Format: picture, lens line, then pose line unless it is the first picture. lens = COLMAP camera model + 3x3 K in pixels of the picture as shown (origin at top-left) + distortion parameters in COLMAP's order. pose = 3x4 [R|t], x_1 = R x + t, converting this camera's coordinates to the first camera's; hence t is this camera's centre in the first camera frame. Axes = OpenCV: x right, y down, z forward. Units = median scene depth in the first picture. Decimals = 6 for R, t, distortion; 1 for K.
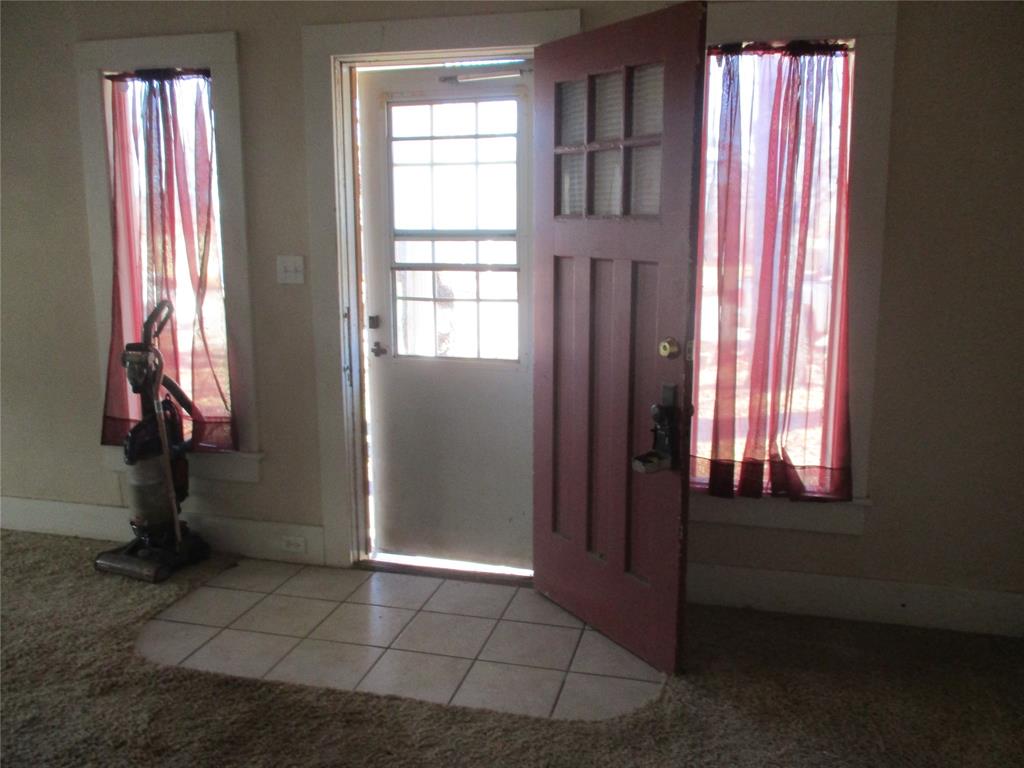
lens RADIAL K [[846.0, 0, 512.0], [0, 846.0, 384.0], [0, 0, 1]] dist [-0.002594, 0.002851]
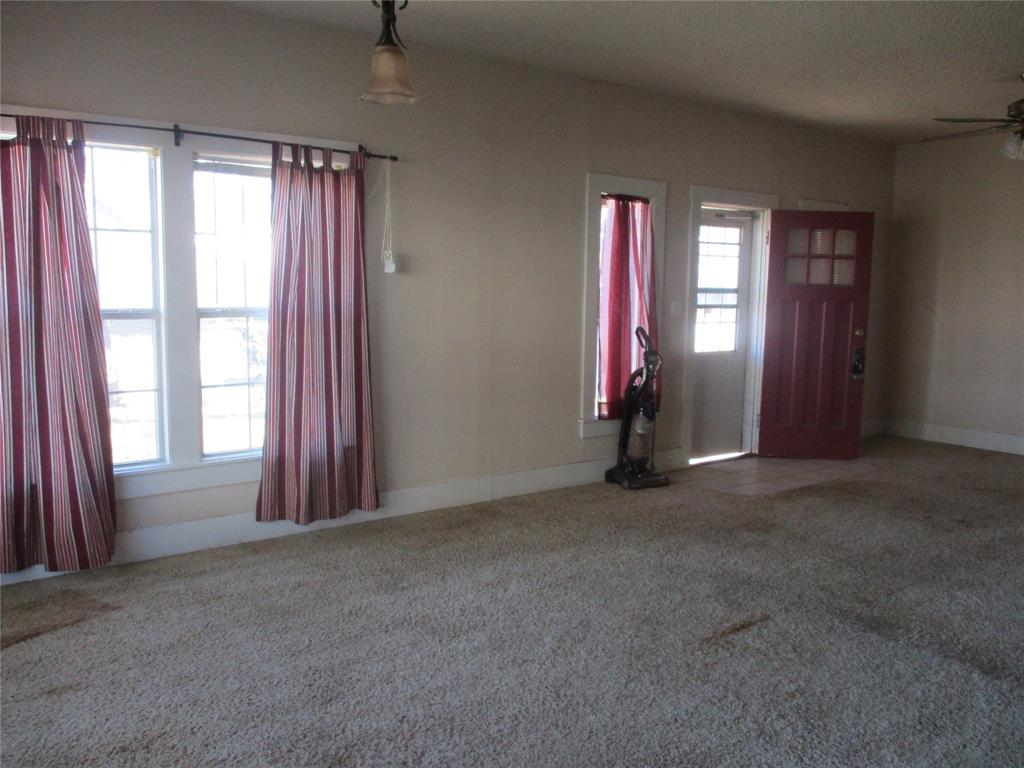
lens RADIAL K [[846.0, 0, 512.0], [0, 846.0, 384.0], [0, 0, 1]] dist [-0.002594, 0.002851]
pose [[0.639622, -0.081164, 0.764393, -1.944419], [0.122009, 0.992524, 0.003294, -0.020984], [-0.758945, 0.091156, 0.644742, 0.088955]]
